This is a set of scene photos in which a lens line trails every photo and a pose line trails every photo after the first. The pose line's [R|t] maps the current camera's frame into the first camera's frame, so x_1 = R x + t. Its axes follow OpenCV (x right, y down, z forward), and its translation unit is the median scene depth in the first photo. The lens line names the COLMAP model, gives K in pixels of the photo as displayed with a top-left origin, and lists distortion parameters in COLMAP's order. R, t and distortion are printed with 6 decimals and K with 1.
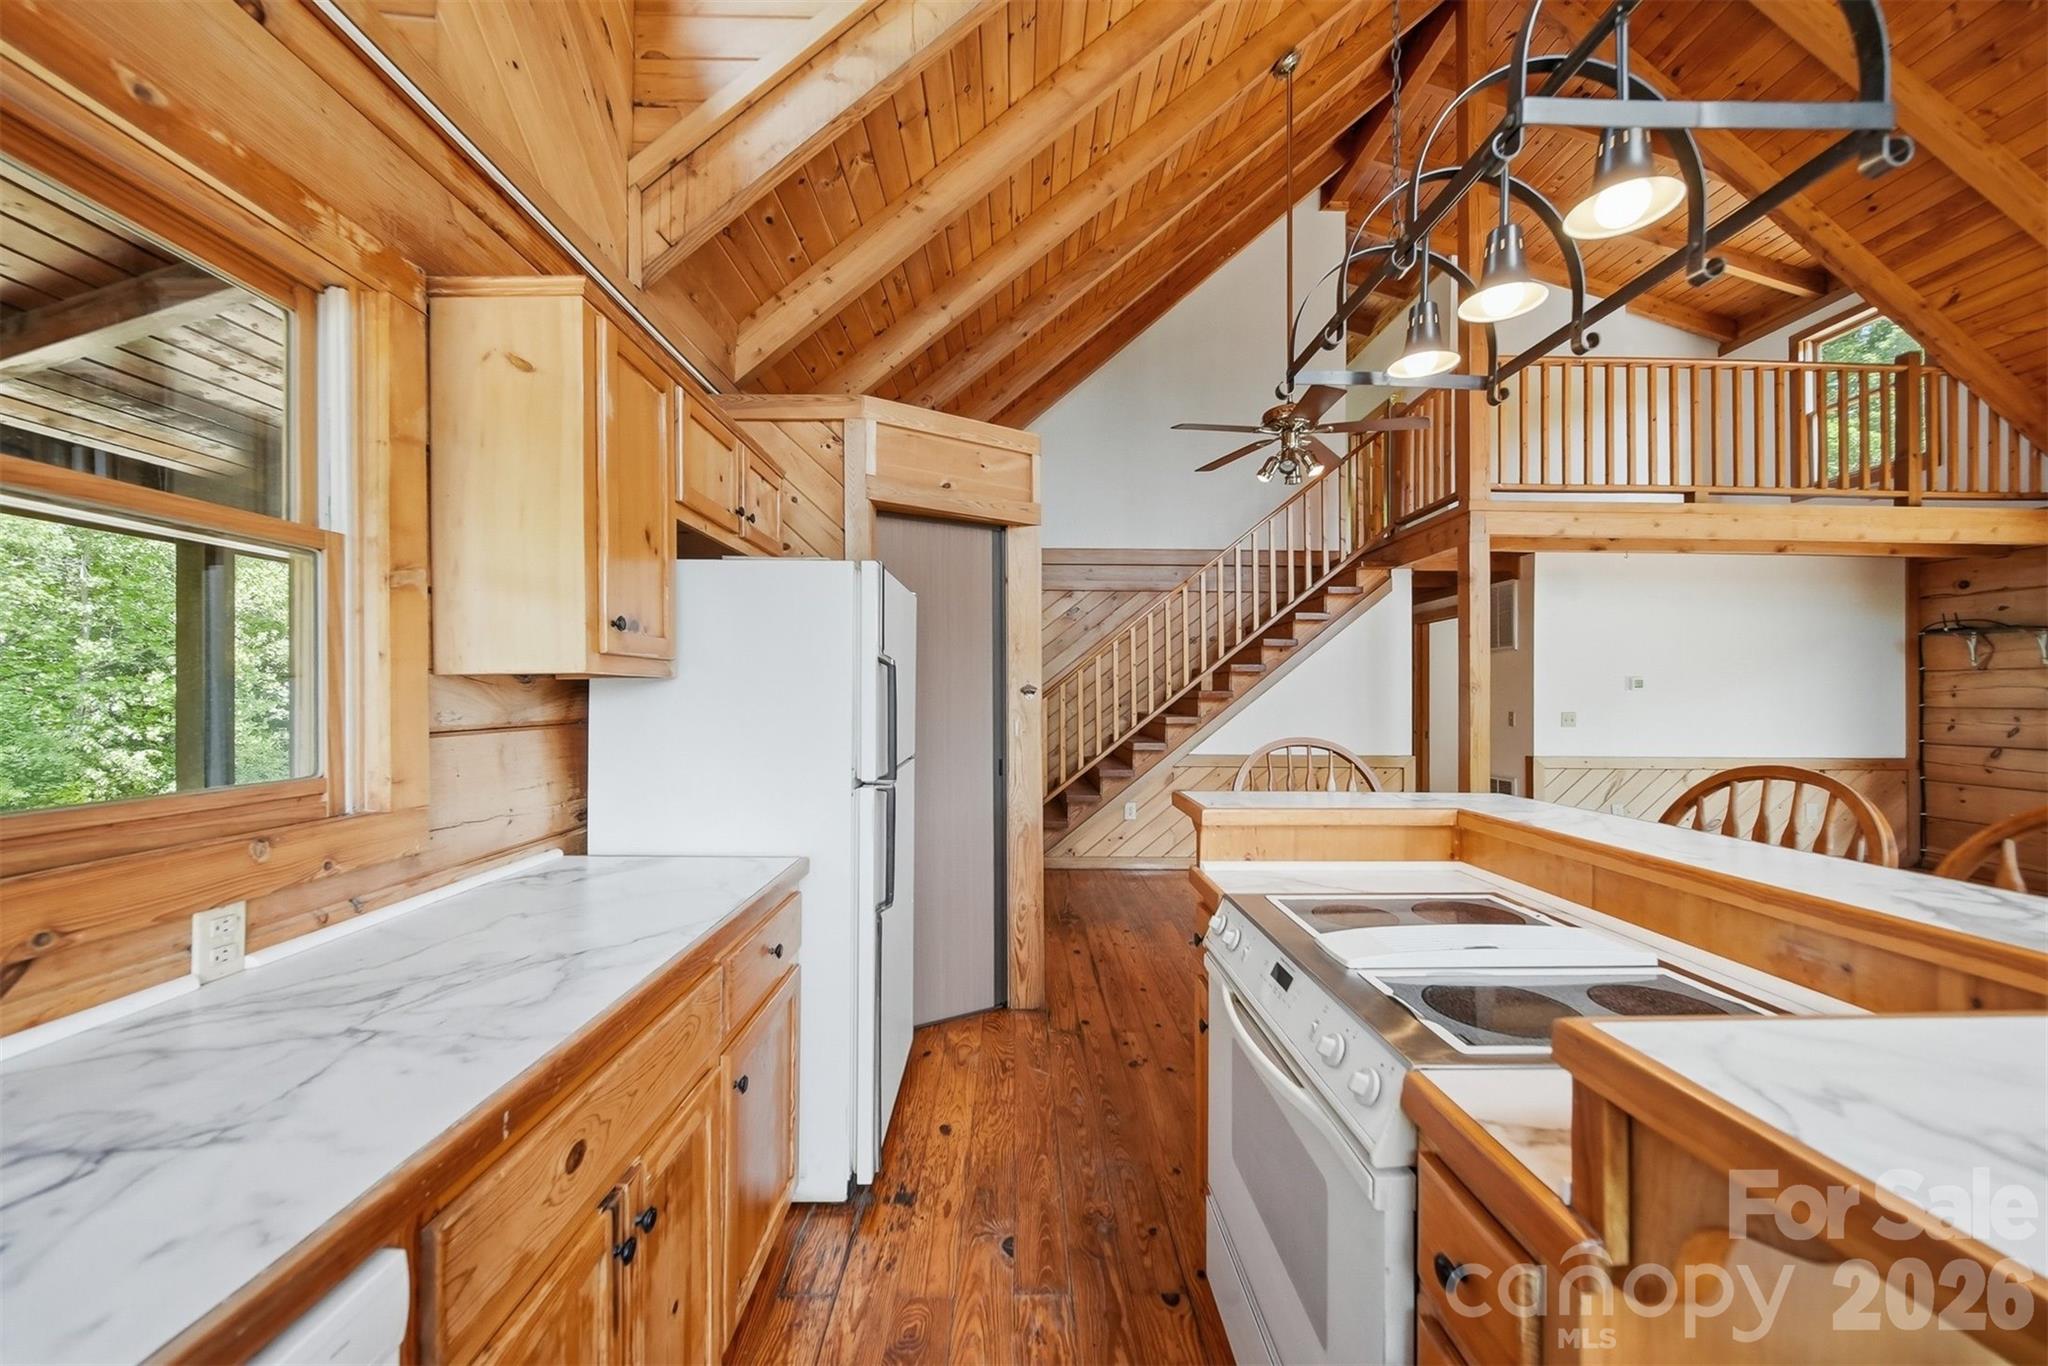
lens RADIAL K [[767.7, 0, 1024.0], [0, 767.7, 683.0], [0, 0, 1]] dist [0.007160, 0.000061]
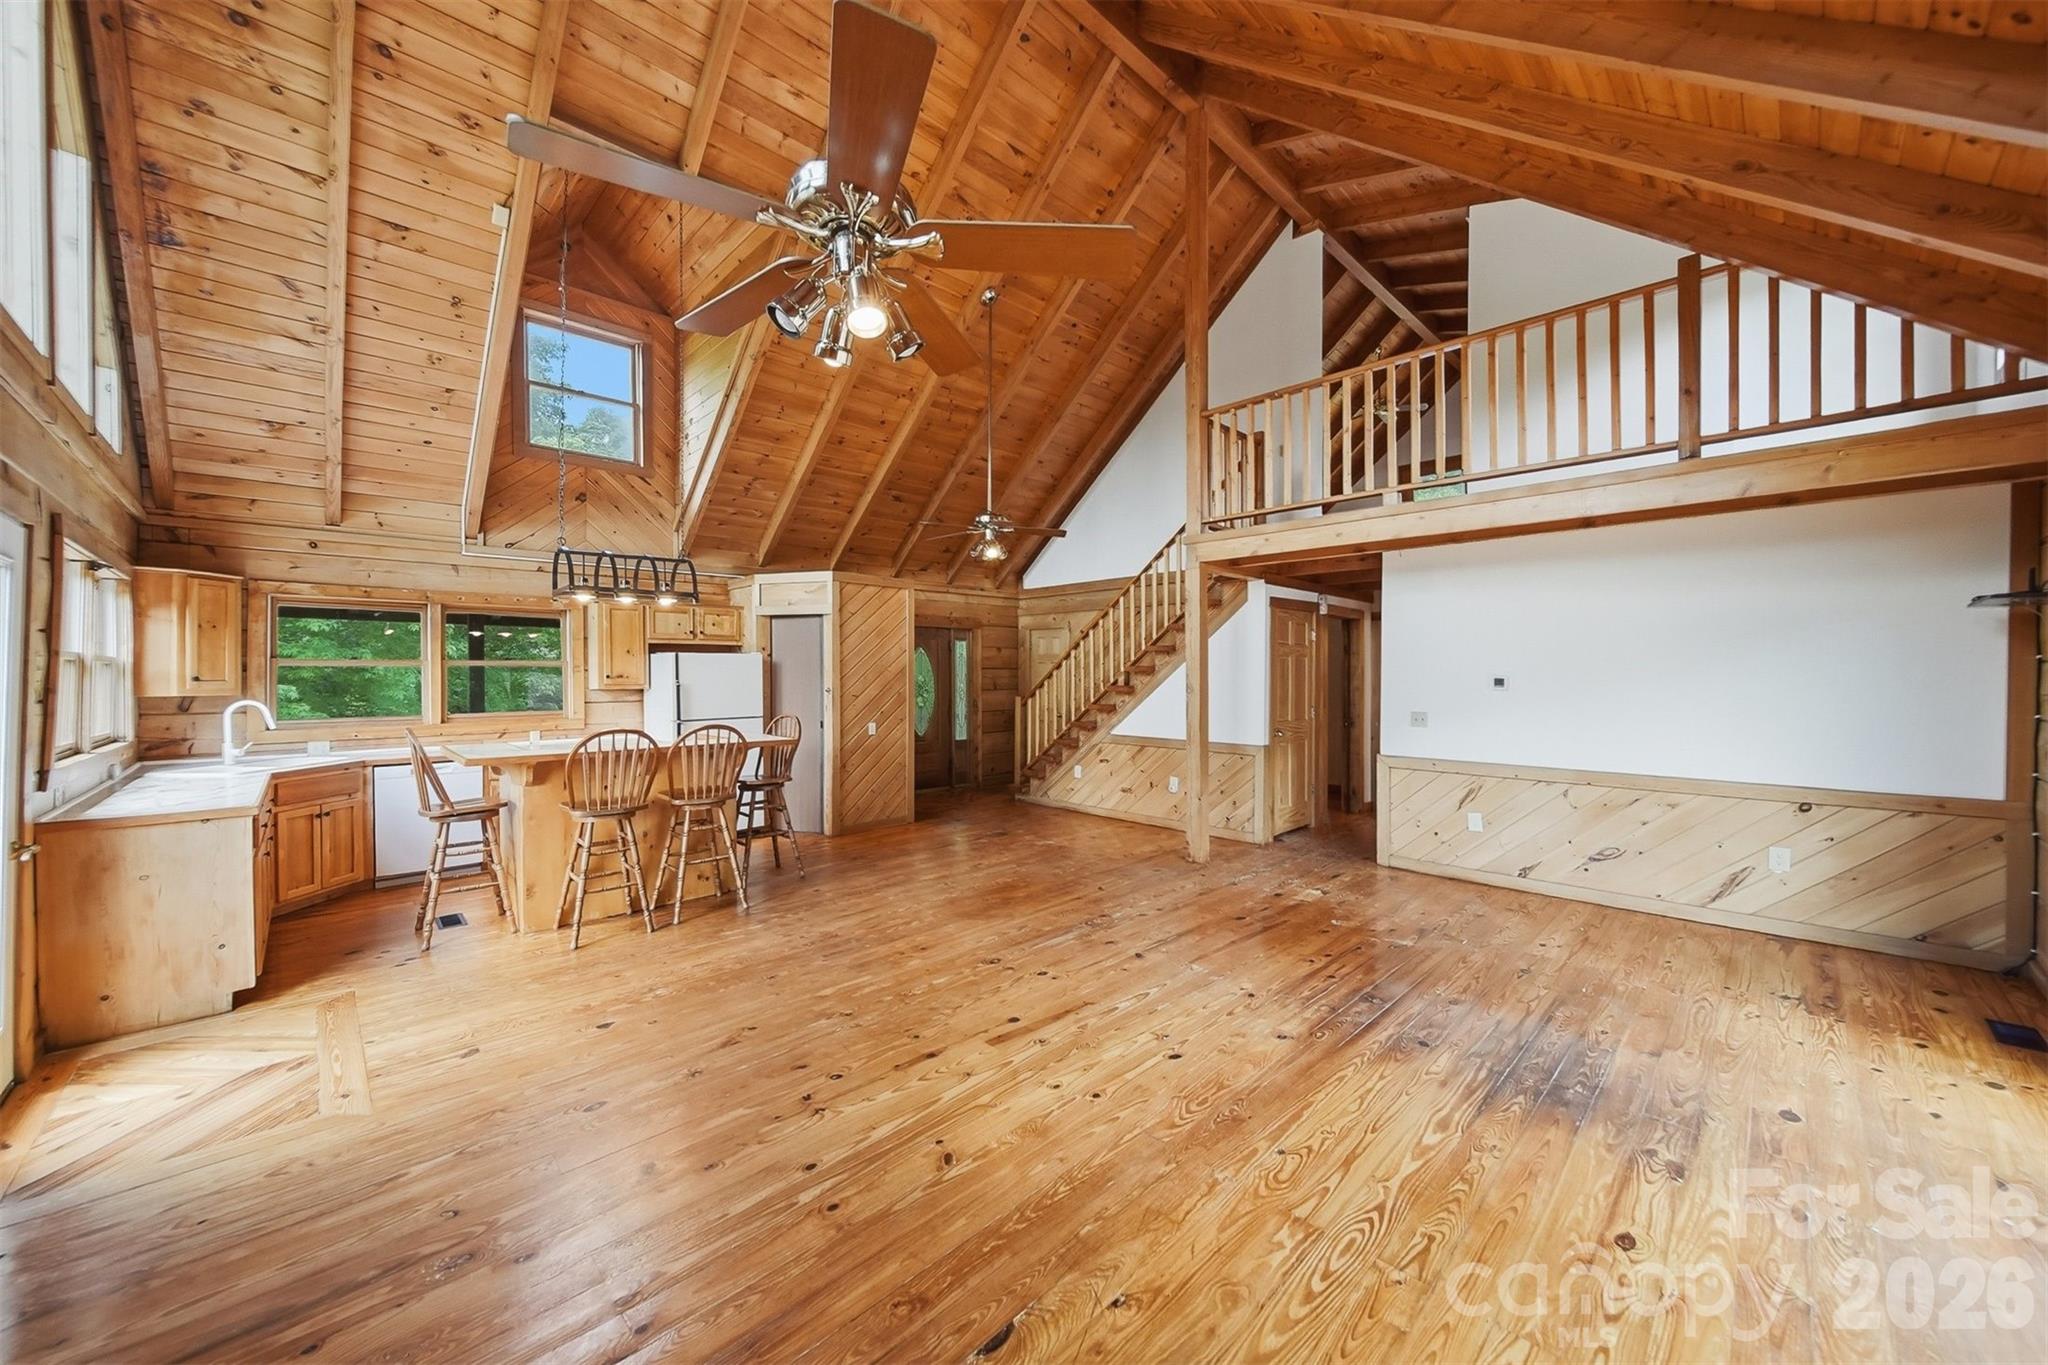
lens RADIAL K [[767.7, 0, 1024.0], [0, 767.7, 682.5], [0, 0, 1]] dist [0.007160, 0.000061]
pose [[0.700437, 0.005811, -0.713691, 1.055834], [-0.006263, 0.999978, 0.001995, 0.002321], [0.713687, 0.003072, 0.700458, -0.044098]]
